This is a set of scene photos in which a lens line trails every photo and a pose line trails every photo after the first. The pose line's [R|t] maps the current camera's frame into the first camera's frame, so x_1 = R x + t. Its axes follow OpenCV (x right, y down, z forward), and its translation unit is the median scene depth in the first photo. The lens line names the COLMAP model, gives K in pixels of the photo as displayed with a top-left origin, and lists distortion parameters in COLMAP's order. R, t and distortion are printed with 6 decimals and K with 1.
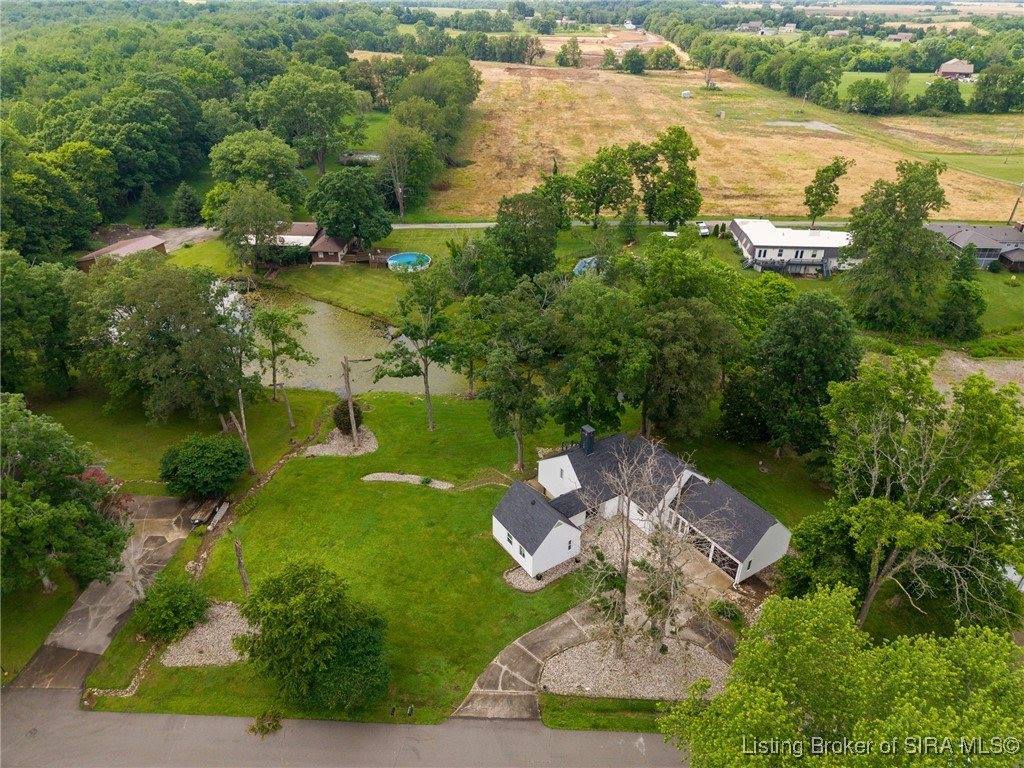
lens RADIAL K [[709.1, 0, 512.0], [0, 709.1, 384.0], [0, 0, 1]] dist [0.023097, -0.000370]
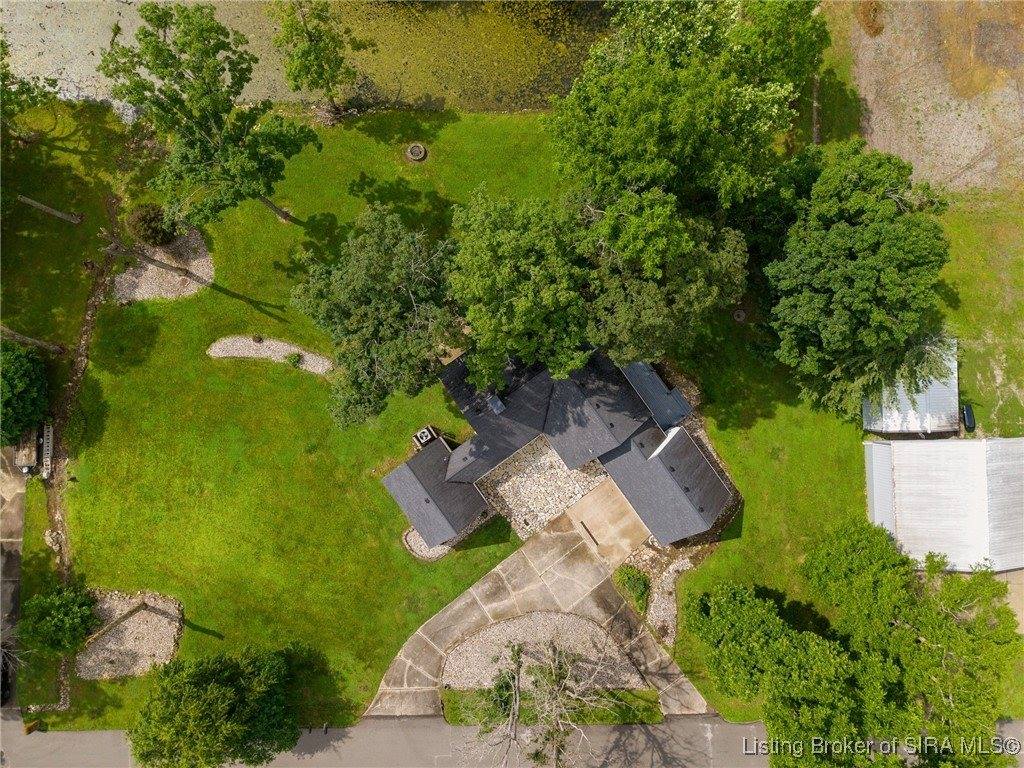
lens RADIAL K [[691.0, 0, 512.0], [0, 691.0, 384.0], [0, 0, 1]] dist [0.058114, -0.065155]
pose [[0.999234, -0.038019, 0.009237, 0.146883], [0.010659, 0.491670, 0.870716, -0.694129], [-0.037645, -0.869951, 0.491699, 0.831505]]
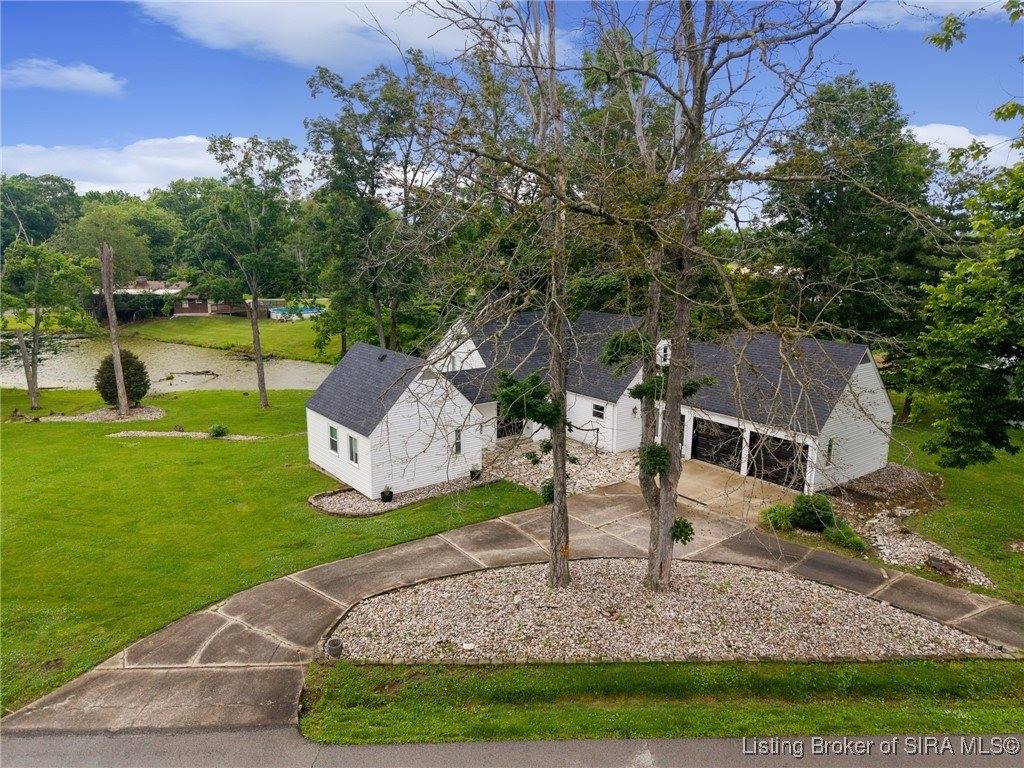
lens RADIAL K [[691.0, 0, 512.0], [0, 691.0, 384.0], [0, 0, 1]] dist [0.058114, -0.065155]
pose [[0.997614, -0.013059, 0.067786, 0.100915], [0.034343, 0.945694, -0.323240, 0.398194], [-0.059883, 0.324797, 0.943886, 0.625879]]
